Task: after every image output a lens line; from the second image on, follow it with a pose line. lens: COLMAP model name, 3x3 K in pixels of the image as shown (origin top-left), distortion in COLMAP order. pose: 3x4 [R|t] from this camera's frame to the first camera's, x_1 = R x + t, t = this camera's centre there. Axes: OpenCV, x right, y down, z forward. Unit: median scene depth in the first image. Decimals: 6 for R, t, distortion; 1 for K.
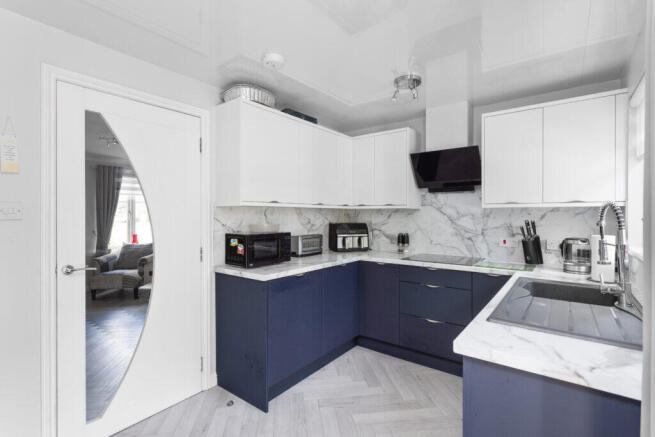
lens RADIAL K [[314.1, 0, 326.8], [0, 314.1, 216.1], [0, 0, 1]] dist [-0.002974, -0.000294]
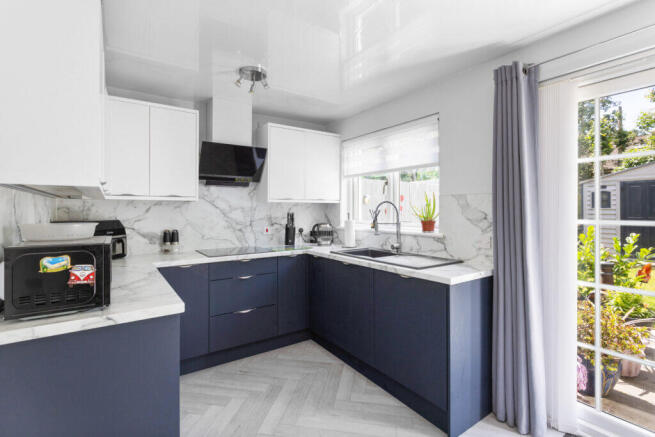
lens RADIAL K [[314.1, 0, 326.8], [0, 314.1, 216.1], [0, 0, 1]] dist [-0.002974, -0.000294]
pose [[0.302275, -0.024709, 0.952901, -0.488114], [0.001451, 0.999675, 0.025461, -0.004123], [-0.953220, -0.006313, 0.302212, 0.383144]]
